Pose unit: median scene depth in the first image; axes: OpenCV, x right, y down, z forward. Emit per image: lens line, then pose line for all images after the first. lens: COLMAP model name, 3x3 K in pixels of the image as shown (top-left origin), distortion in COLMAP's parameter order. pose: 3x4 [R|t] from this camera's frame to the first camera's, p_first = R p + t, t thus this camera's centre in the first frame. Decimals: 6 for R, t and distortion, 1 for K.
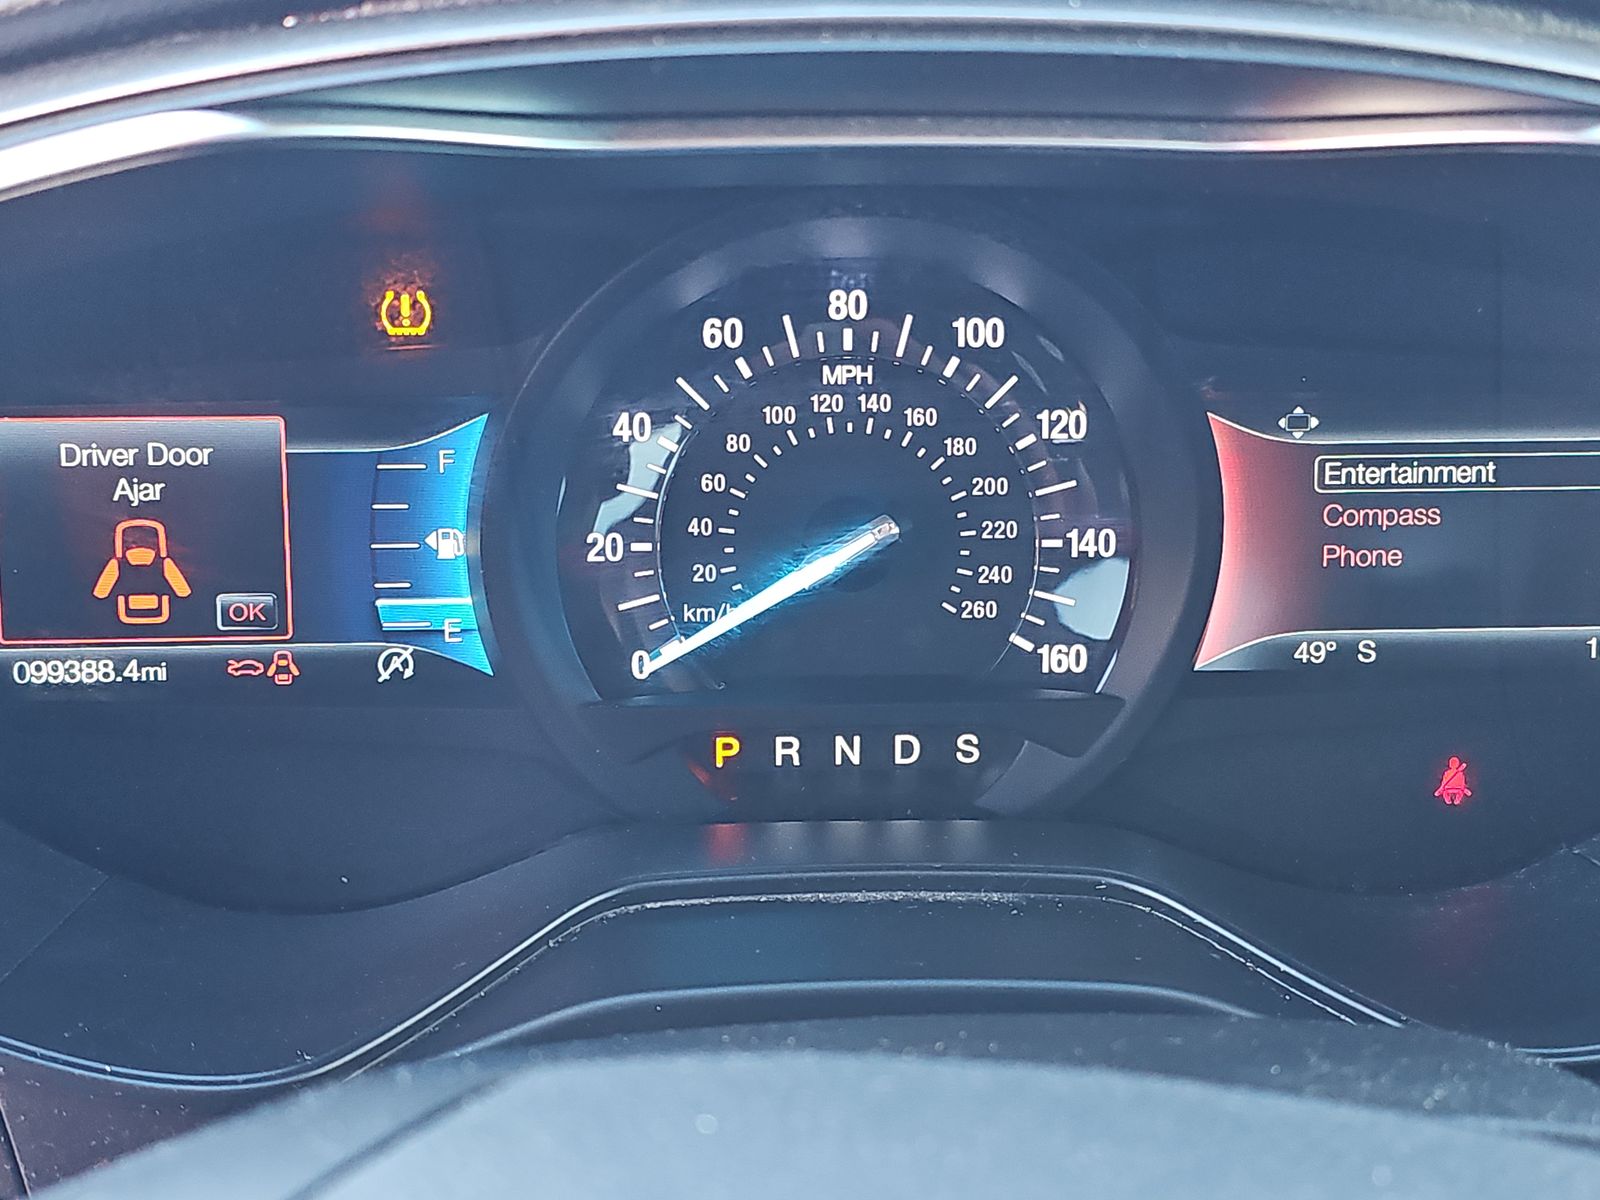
lens RADIAL K [[1042.8, 0, 794.9], [0, 1042.8, 592.4], [0, 0, 1]] dist [0.049439, -0.037274]
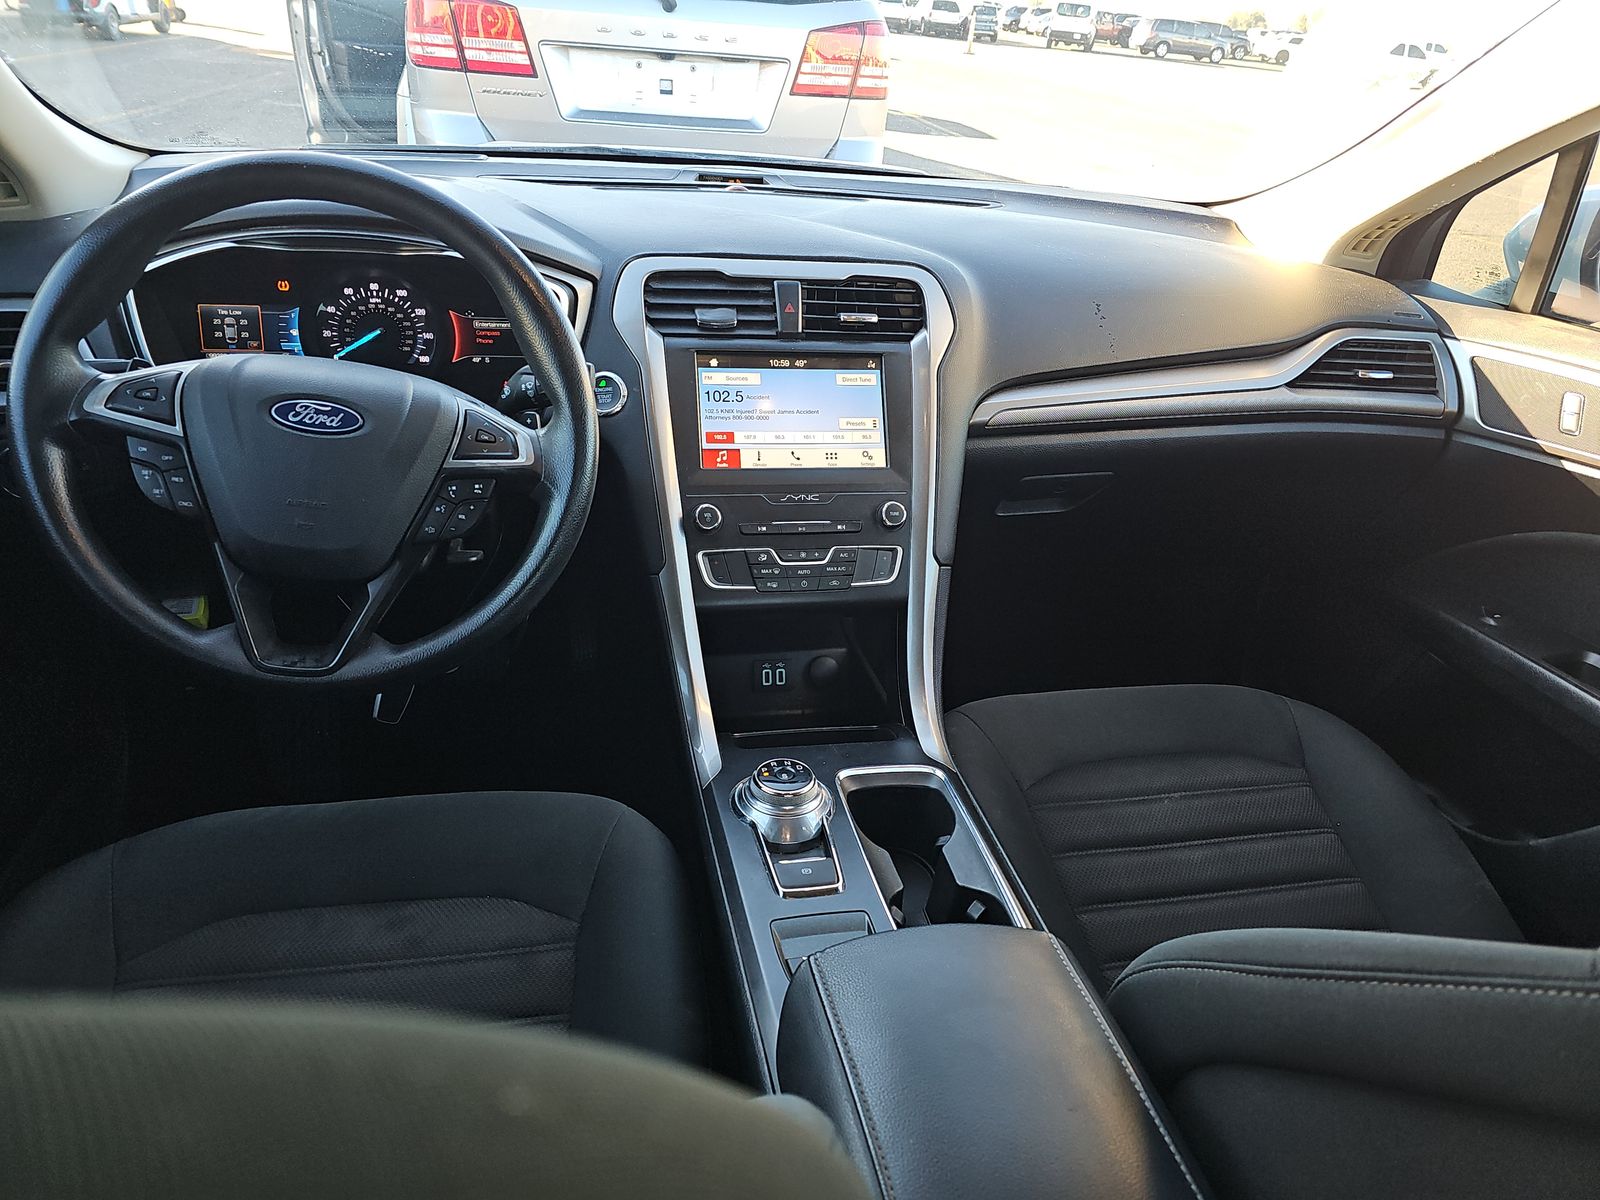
lens RADIAL K [[1042.8, 0, 801.4], [0, 1042.8, 645.3], [0, 0, 1]] dist [0.049439, -0.037274]
pose [[0.987133, -0.019922, 0.158657, 1.260138], [-0.002916, 0.989800, 0.142431, 0.724743], [-0.159876, -0.141061, 0.977006, -4.629822]]
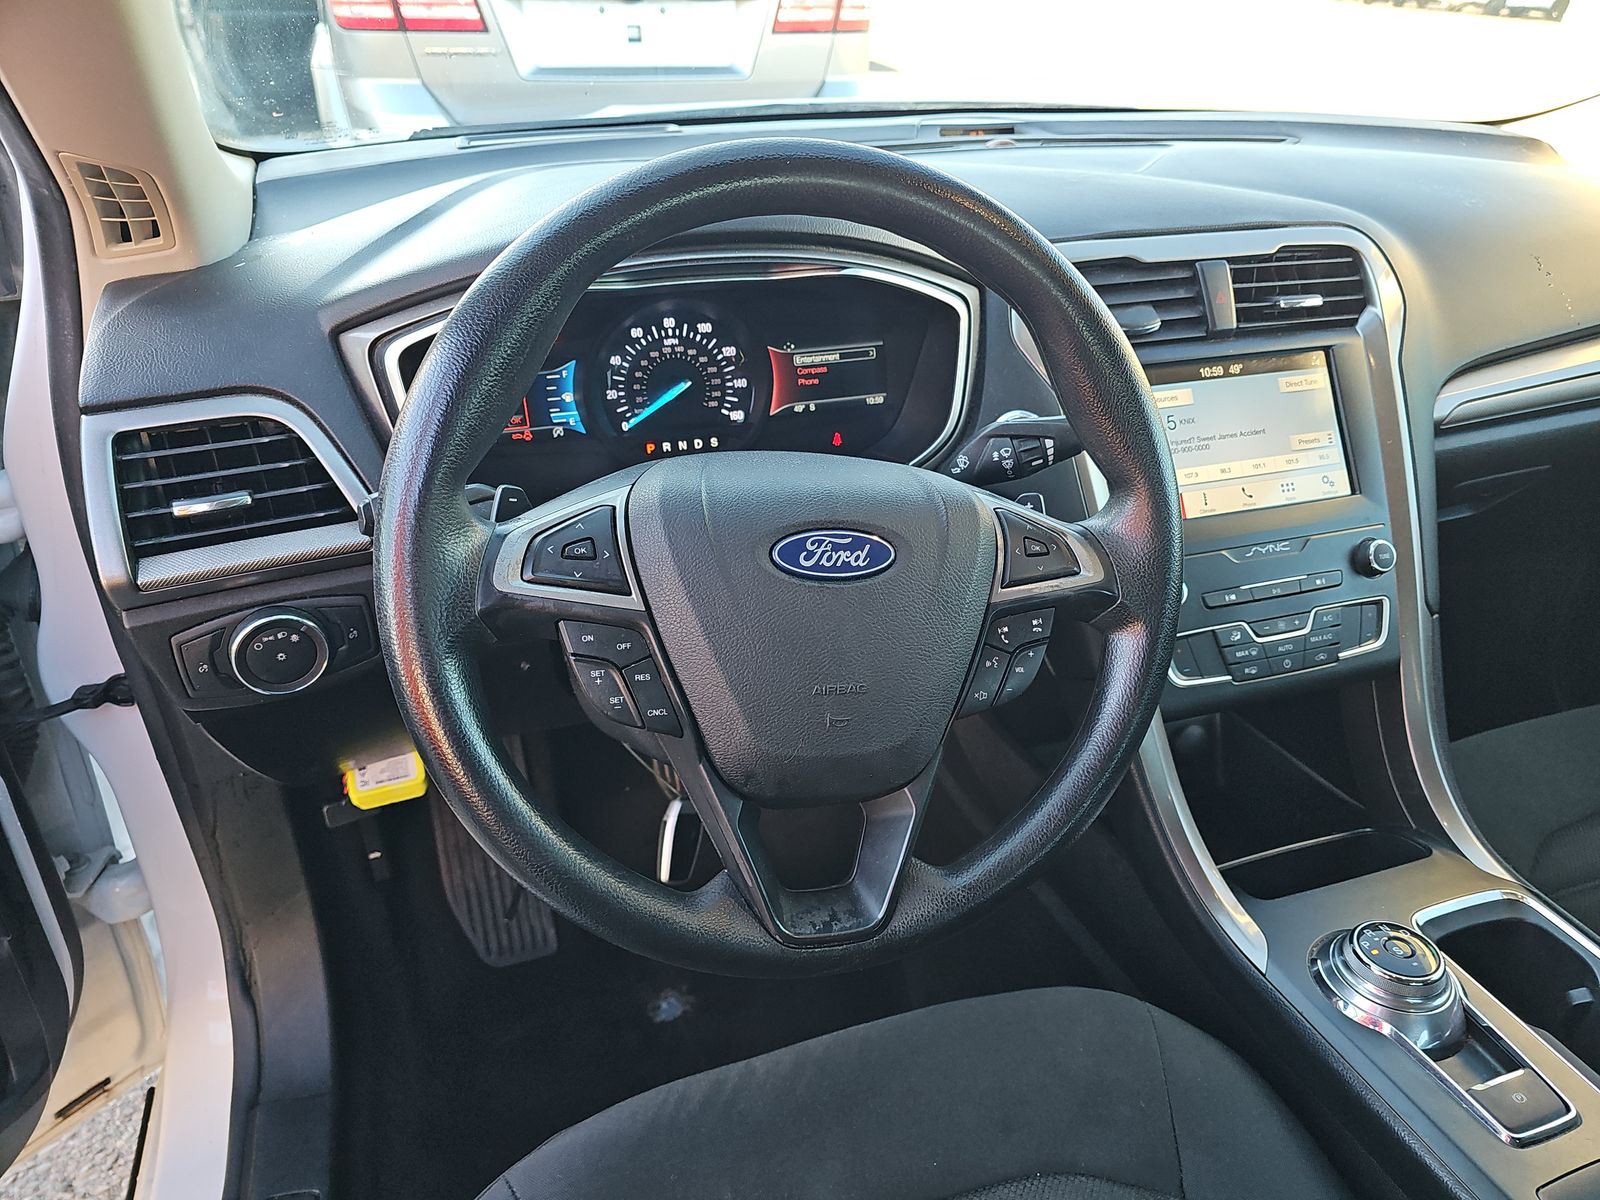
lens RADIAL K [[1042.8, 0, 801.0], [0, 1042.8, 654.4], [0, 0, 1]] dist [0.049439, -0.037274]
pose [[0.961978, -0.140061, 0.234480, -0.536555], [0.094777, 0.976341, 0.194359, 0.198337], [-0.256155, -0.164746, 0.952493, -2.864293]]
